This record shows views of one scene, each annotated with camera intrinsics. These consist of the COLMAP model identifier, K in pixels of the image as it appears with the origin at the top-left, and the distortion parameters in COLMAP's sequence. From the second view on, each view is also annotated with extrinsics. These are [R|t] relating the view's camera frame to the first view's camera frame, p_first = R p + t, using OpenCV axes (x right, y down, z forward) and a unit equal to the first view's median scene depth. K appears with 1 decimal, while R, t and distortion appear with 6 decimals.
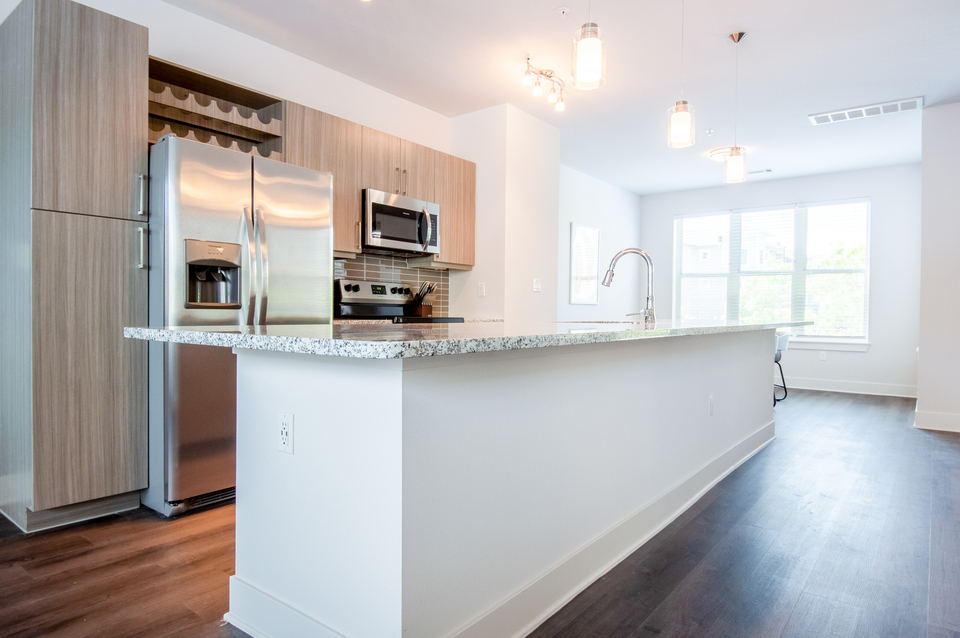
lens RADIAL K [[578.8, 0, 480.0], [0, 578.8, 319.0], [0, 0, 1]] dist [0.002253, 0.000794]
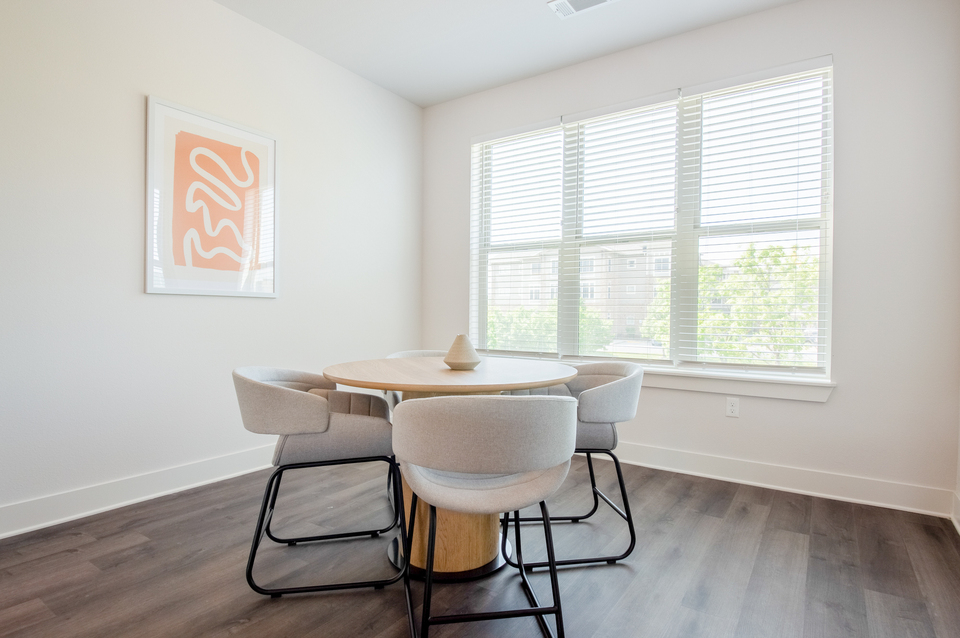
lens RADIAL K [[509.9, 0, 480.0], [0, 509.9, 319.0], [0, 0, 1]] dist [-0.005096, -0.000683]
pose [[0.997563, -0.000184, 0.069772, 0.337838], [0.000532, 0.999987, -0.004976, -0.005069], [-0.069770, 0.005001, 0.997551, 0.567469]]
